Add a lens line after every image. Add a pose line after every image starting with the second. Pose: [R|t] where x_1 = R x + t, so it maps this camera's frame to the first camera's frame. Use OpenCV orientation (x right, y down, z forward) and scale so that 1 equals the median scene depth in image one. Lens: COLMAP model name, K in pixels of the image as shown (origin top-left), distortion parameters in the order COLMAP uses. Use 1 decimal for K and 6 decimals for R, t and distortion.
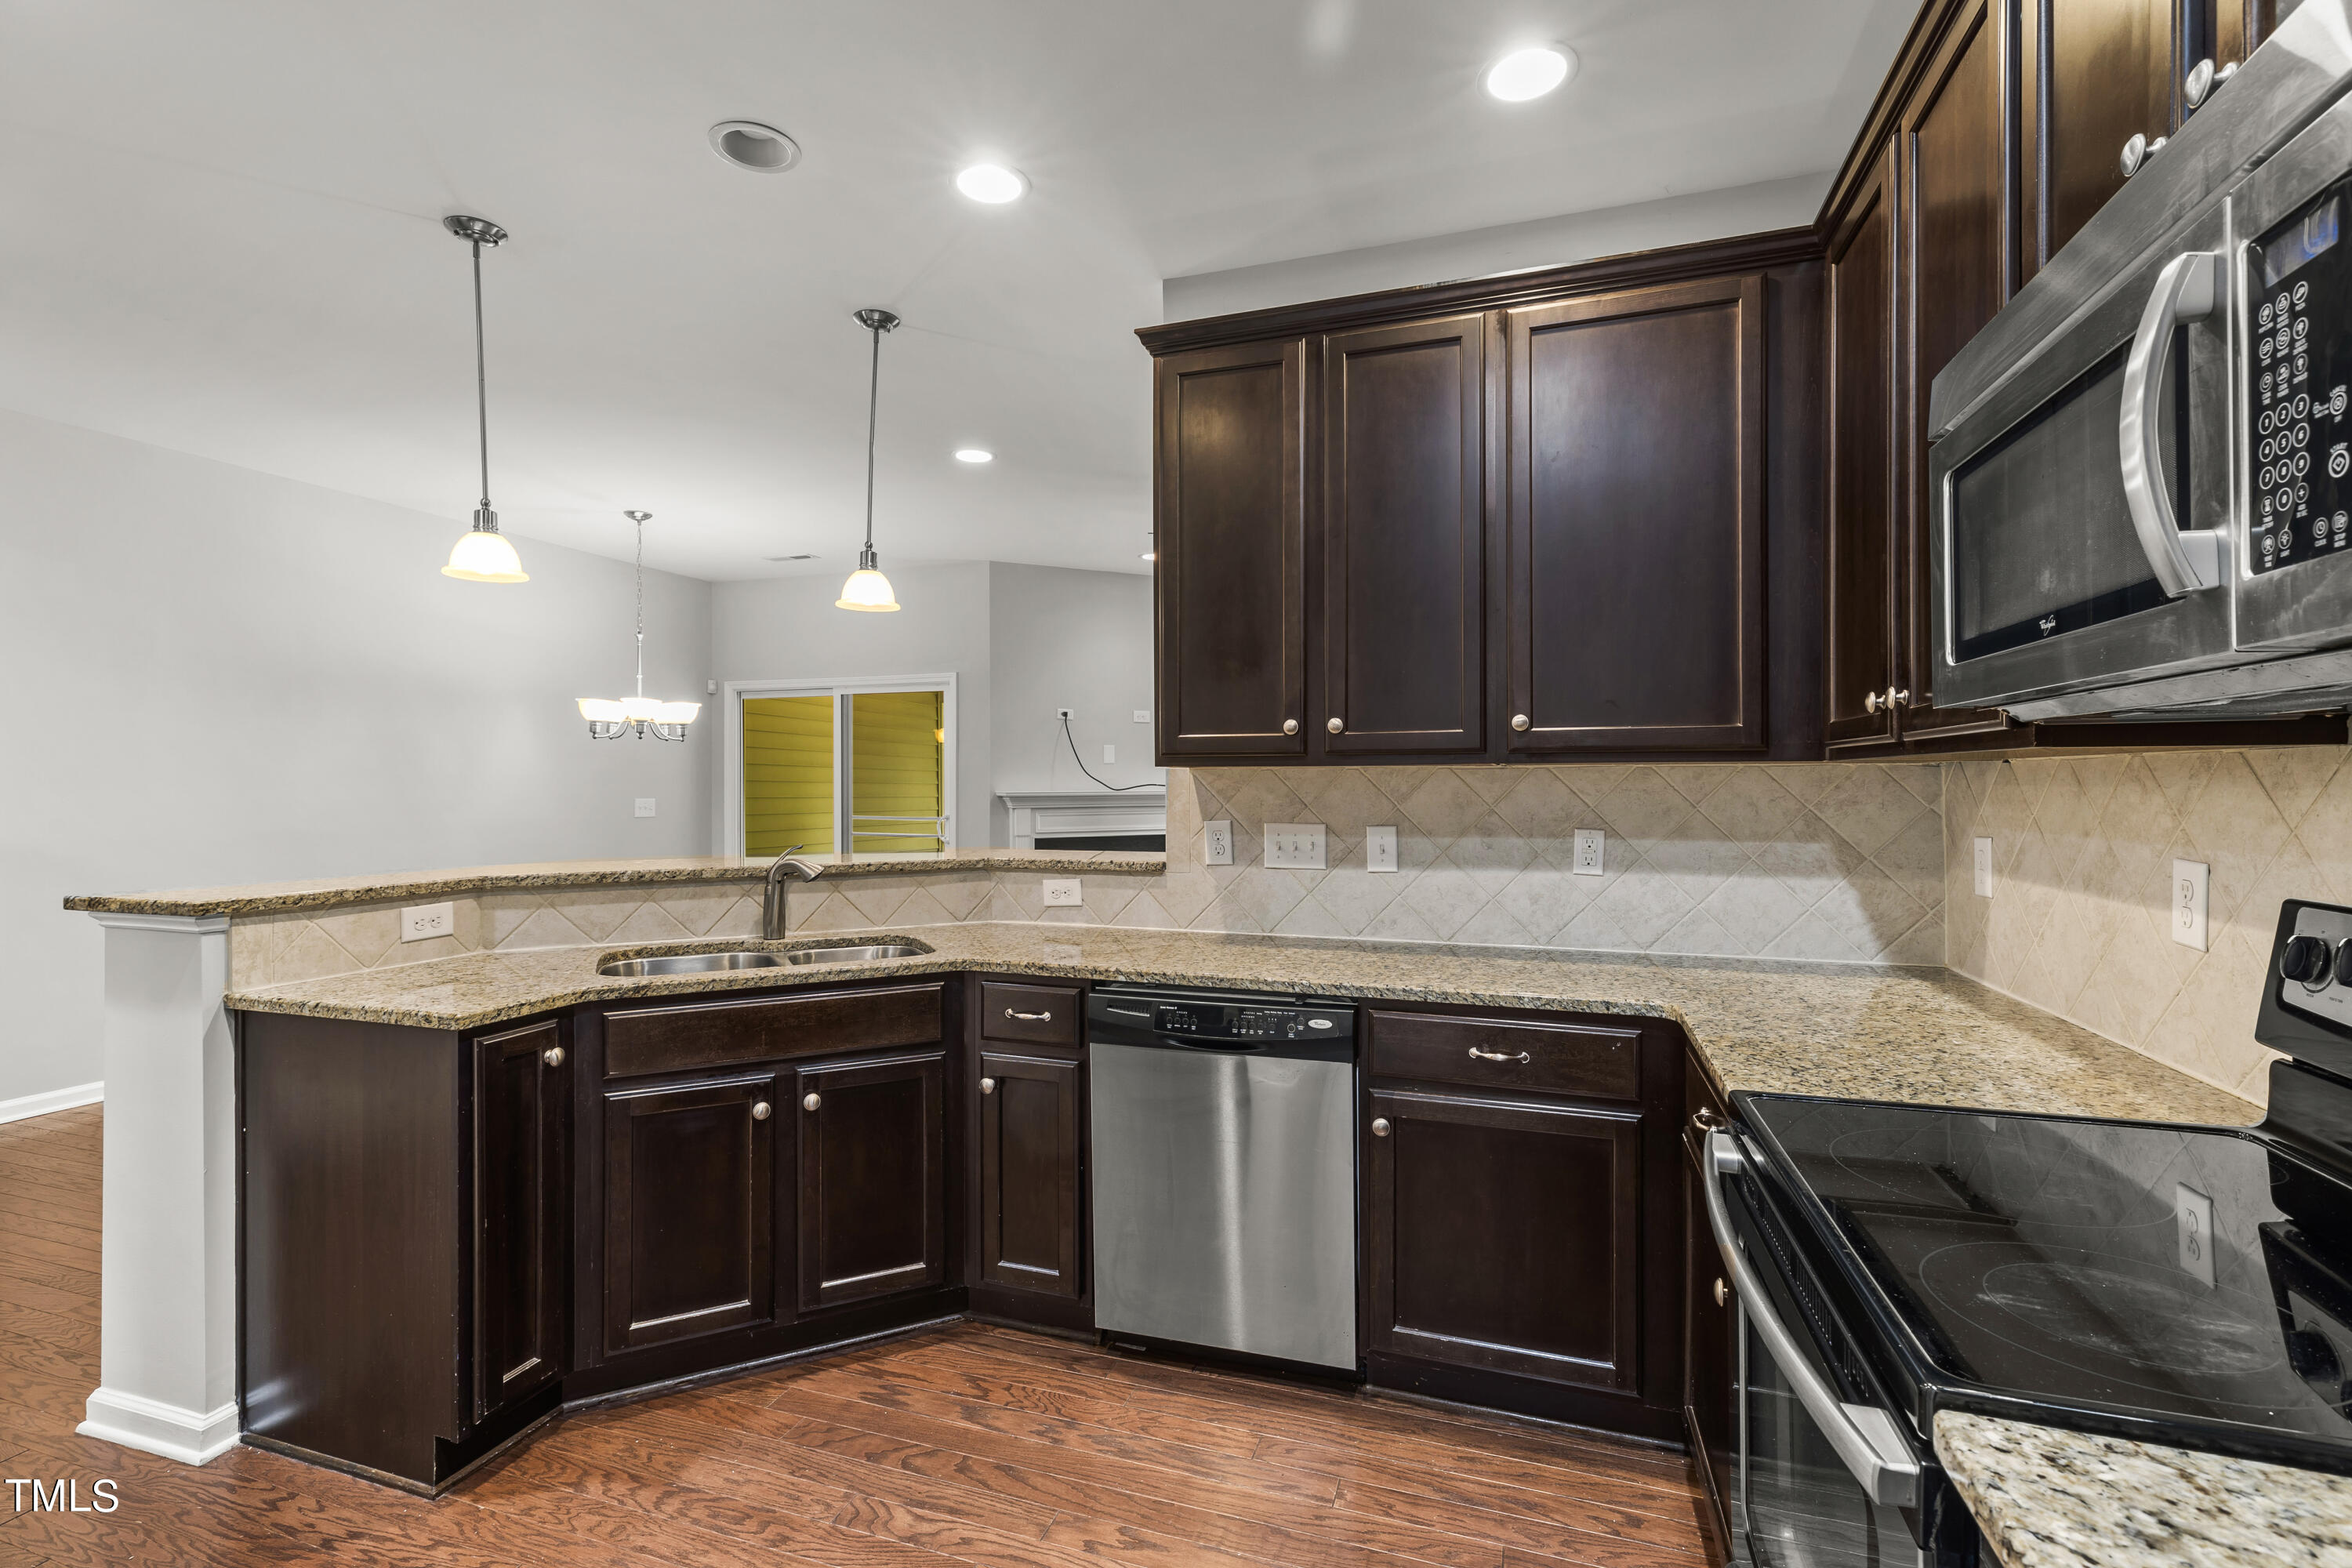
lens RADIAL K [[1069.6, 0, 1180.3], [0, 1069.6, 814.3], [0, 0, 1]] dist [0.001508, 0.000138]
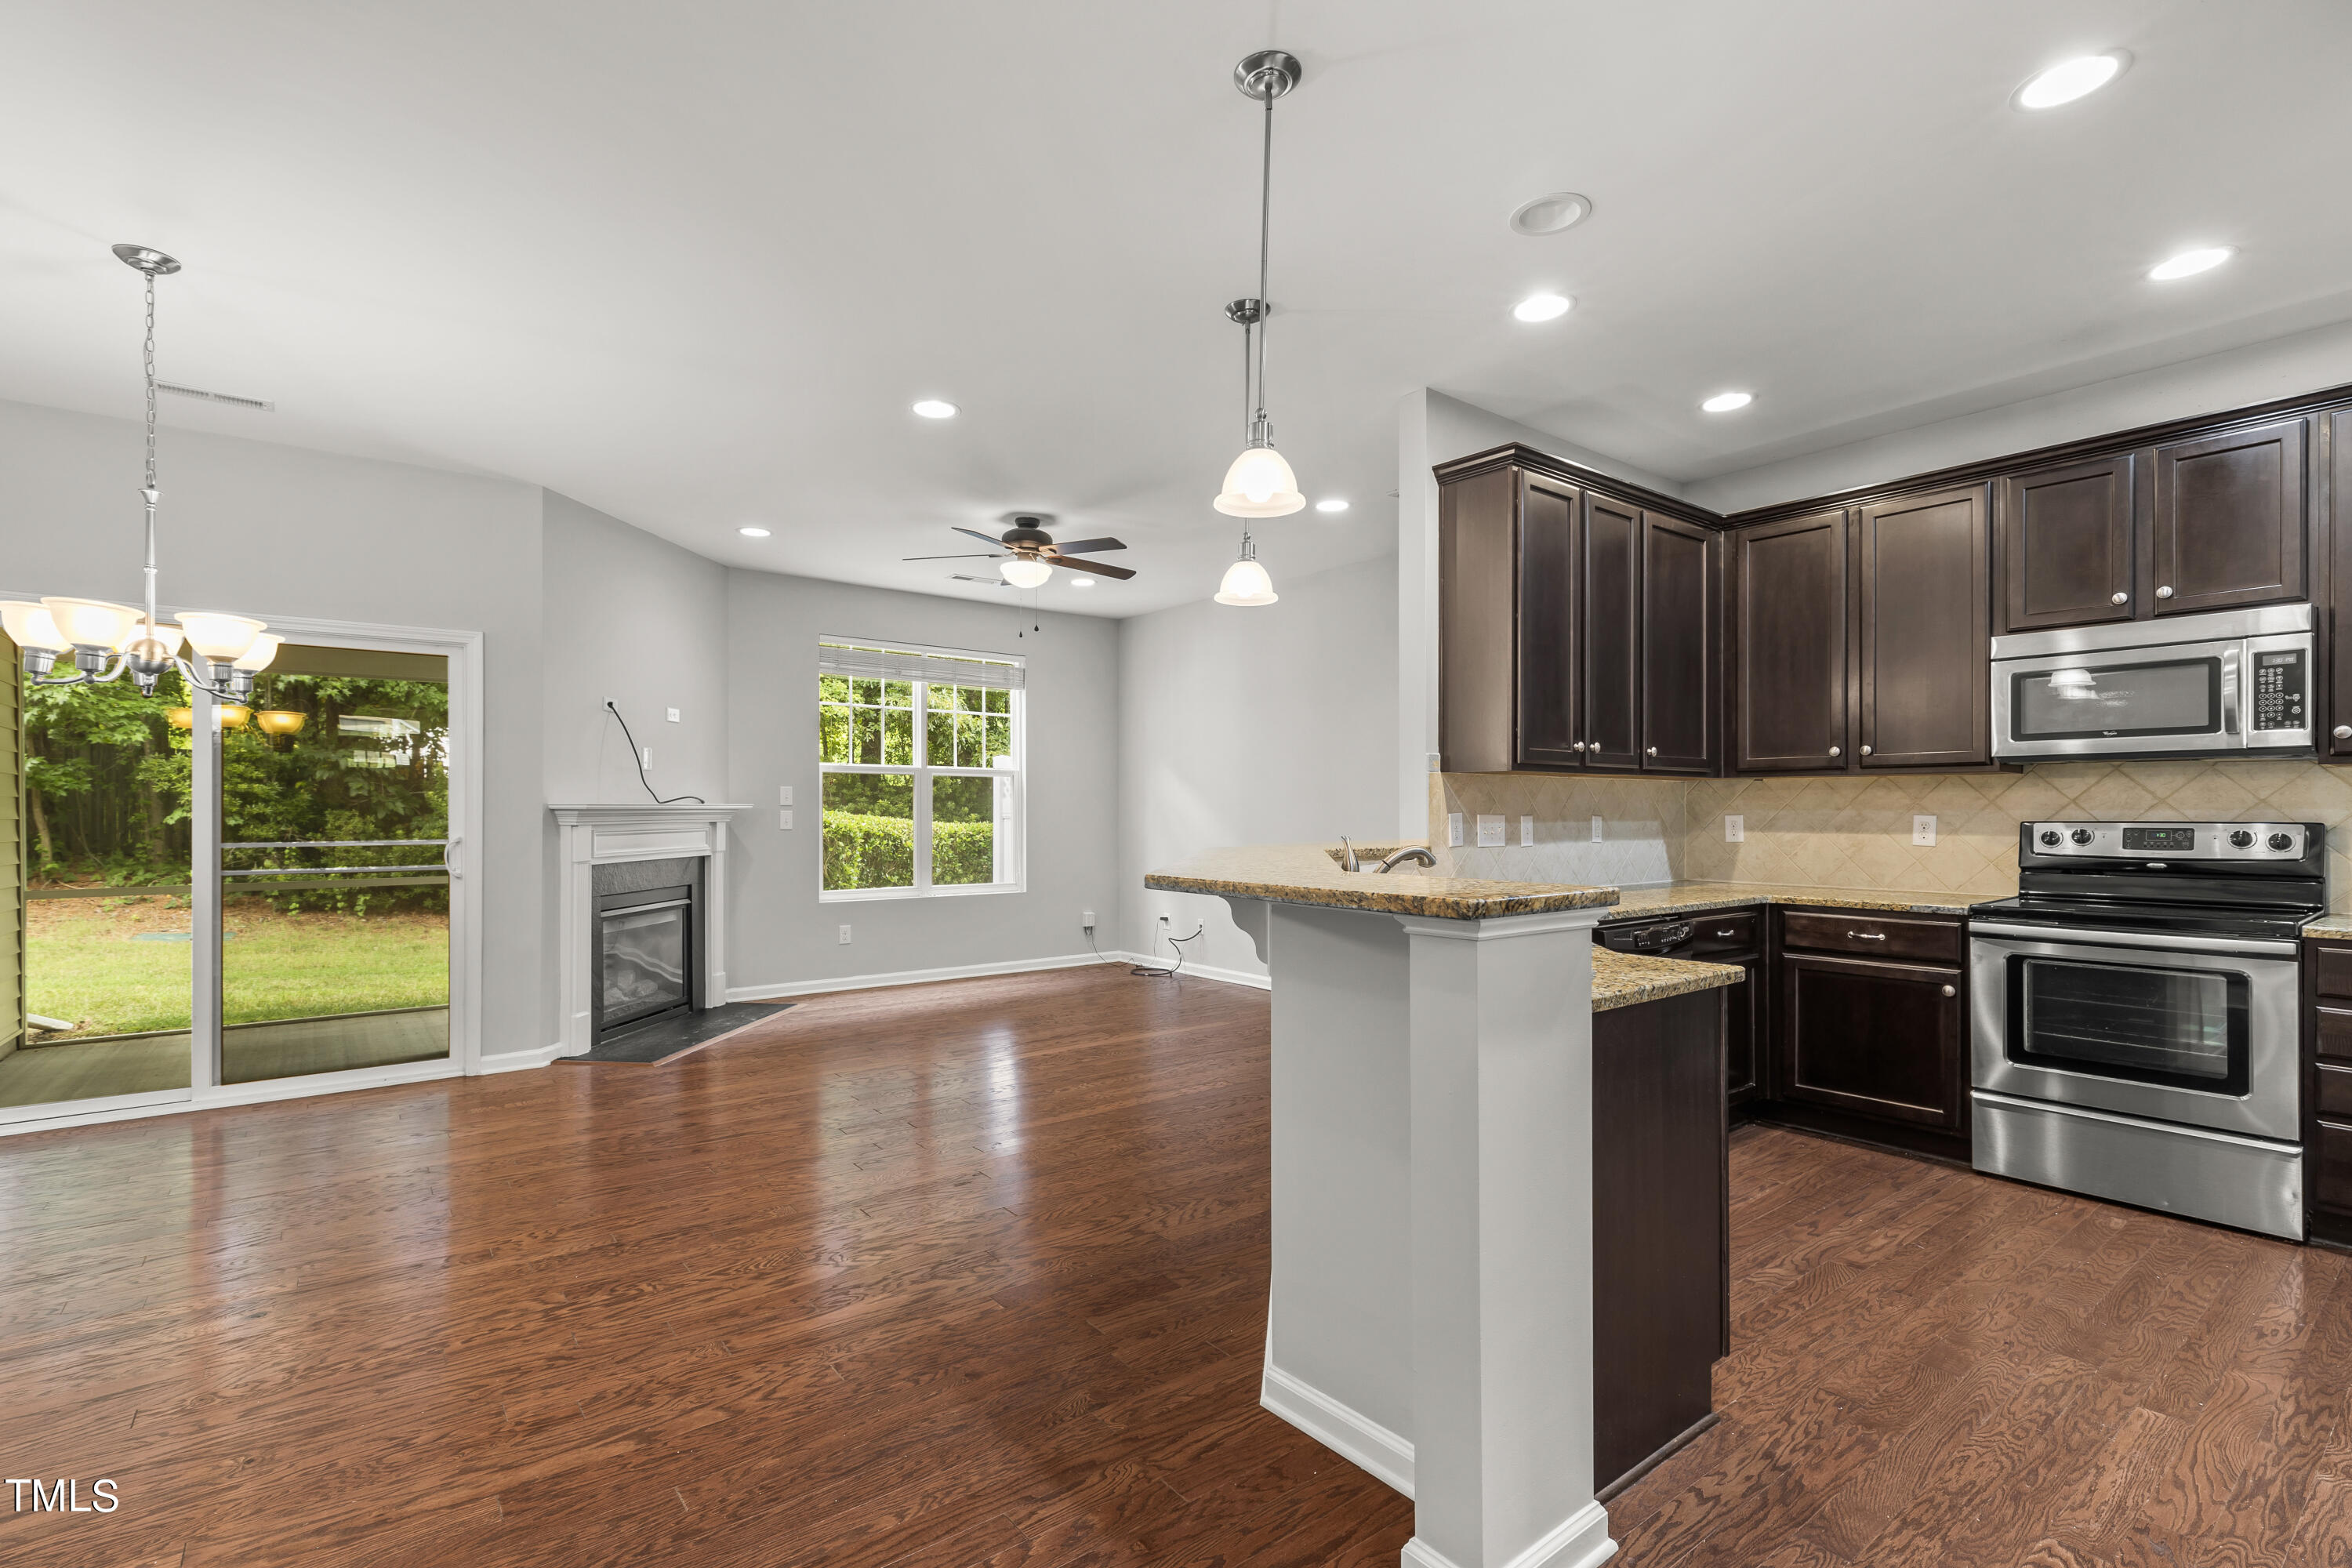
lens RADIAL K [[1069.6, 0, 1180.3], [0, 1069.6, 814.3], [0, 0, 1]] dist [0.001508, 0.000138]
pose [[0.545499, -0.002696, 0.838107, -1.388932], [0.023293, 0.999657, -0.011945, 0.016478], [-0.837788, 0.026038, 0.545374, 0.618383]]
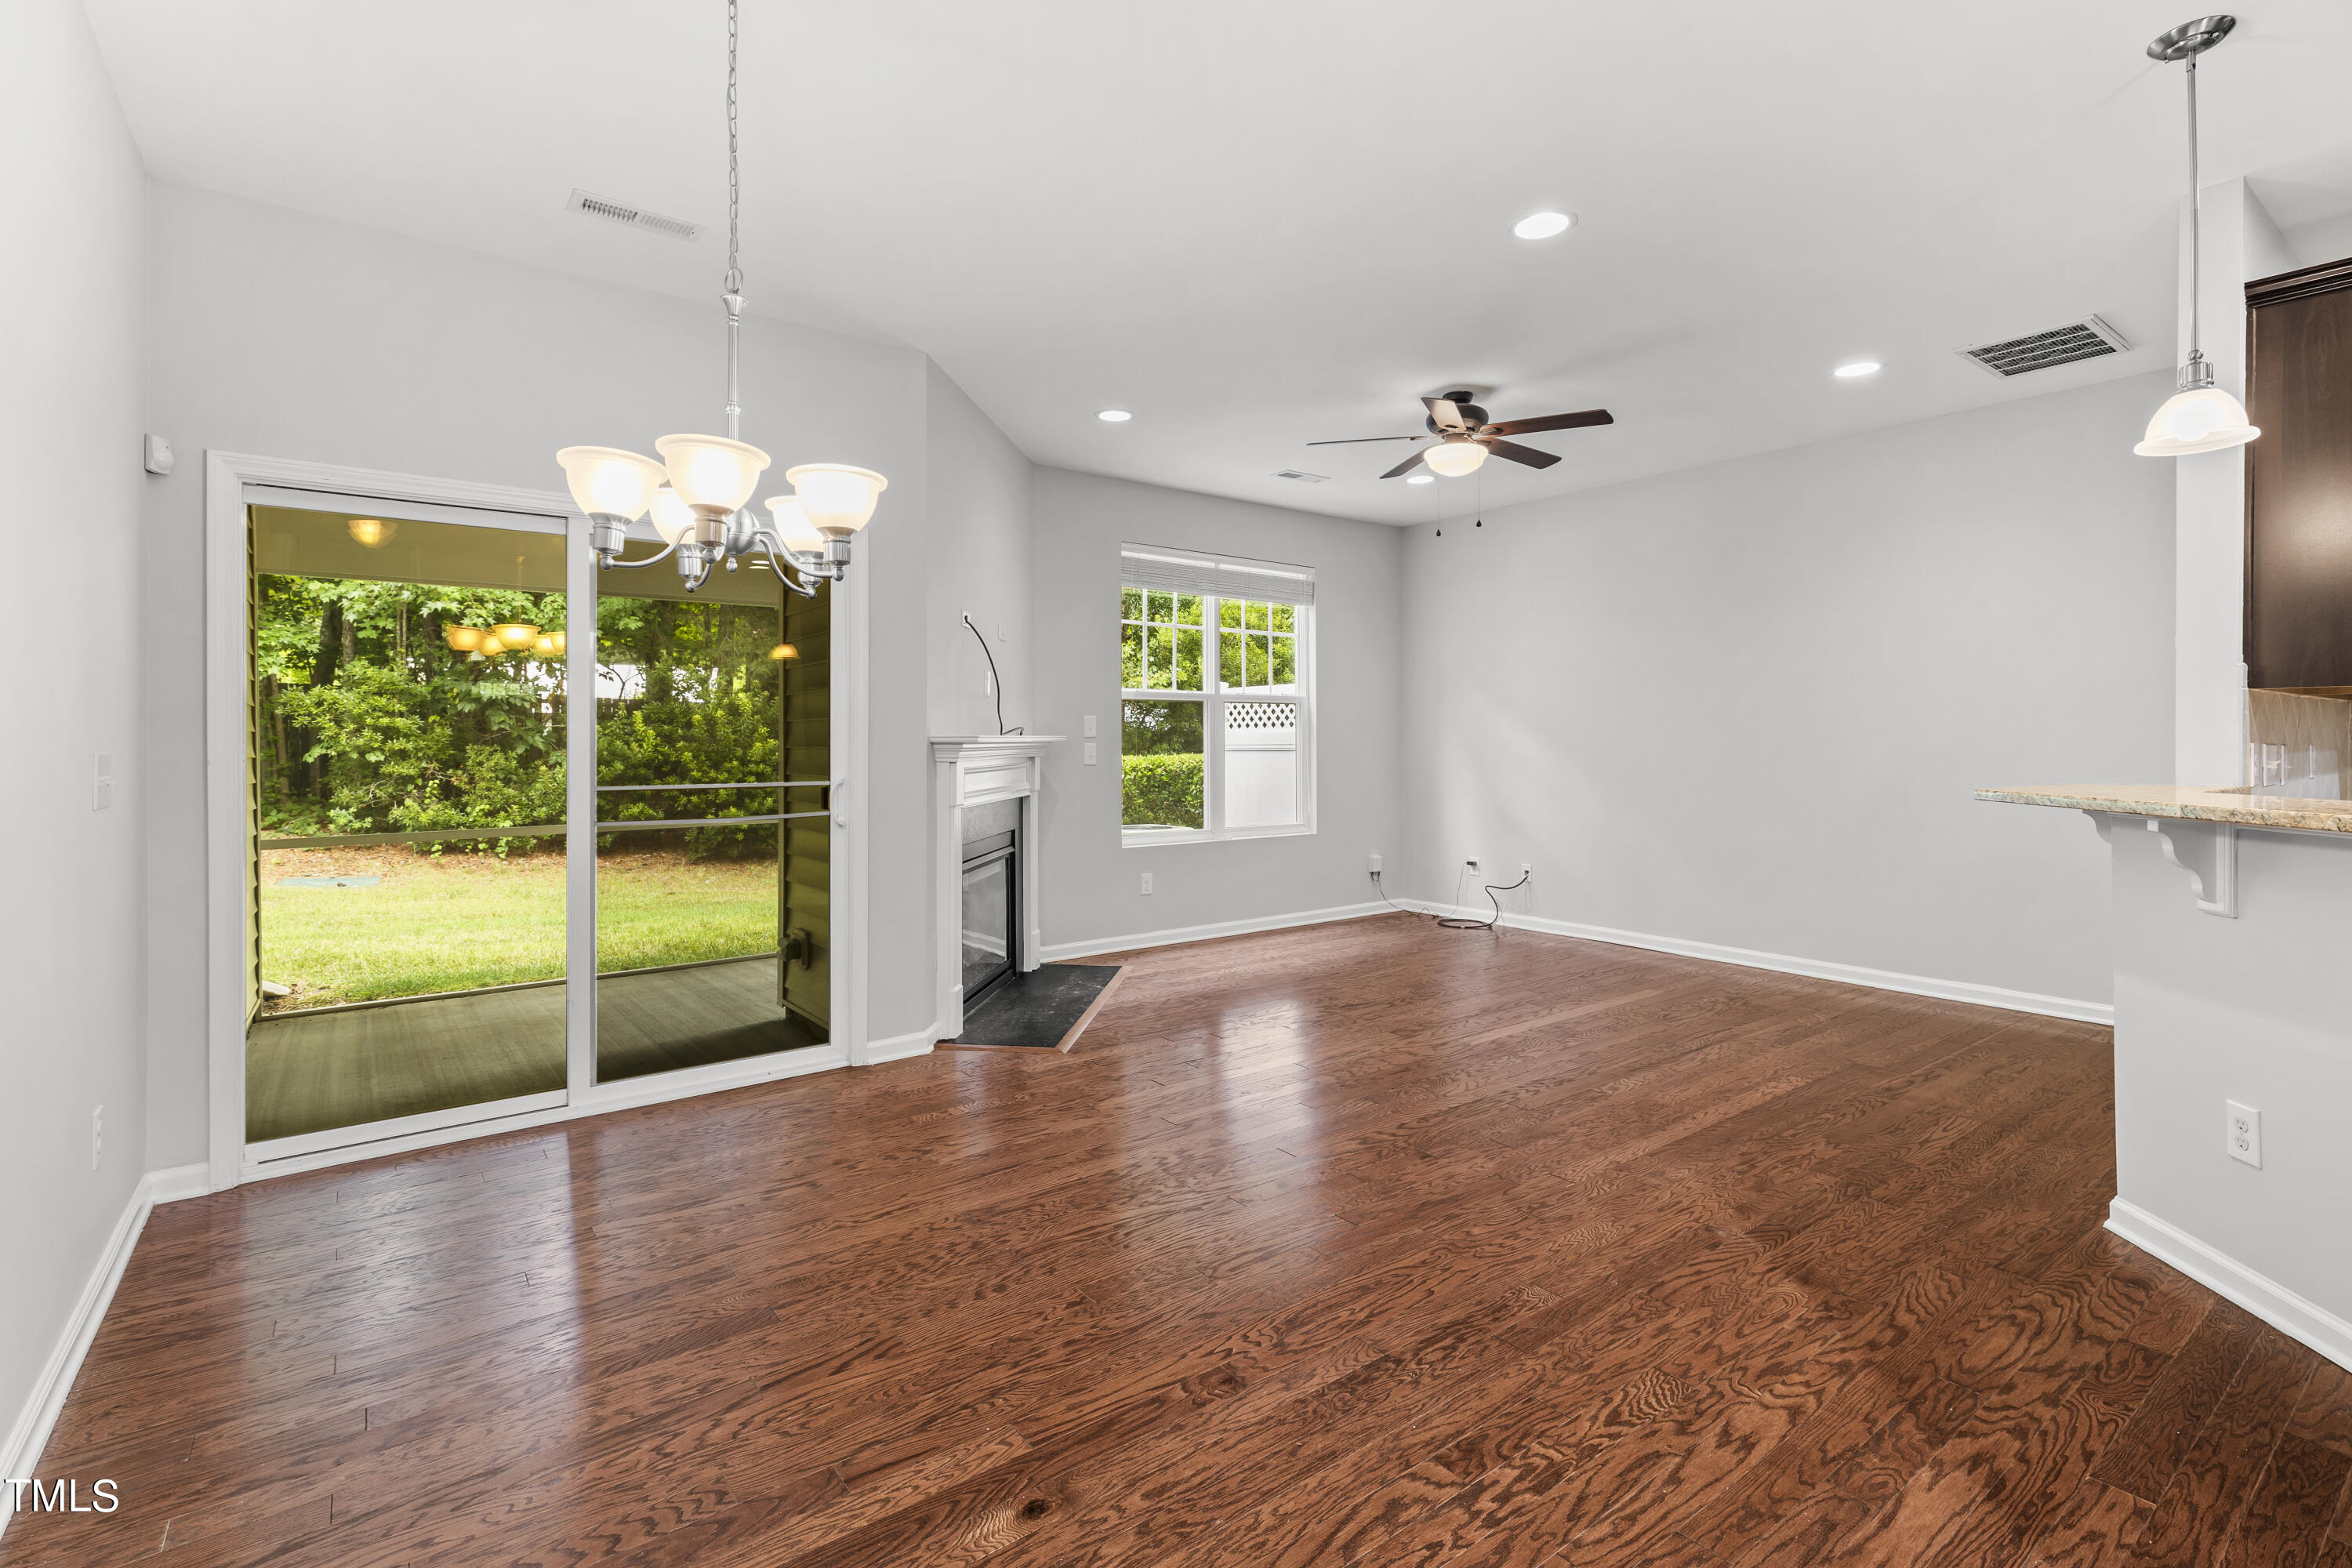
lens RADIAL K [[1074.6, 0, 1176.2], [0, 1074.6, 747.7], [0, 0, 1]] dist [0.003804, 0.000529]
pose [[0.563473, -0.007388, 0.826101, -1.504431], [0.028279, 0.999546, -0.010349, -0.005589], [-0.825650, 0.029193, 0.563426, 1.347621]]
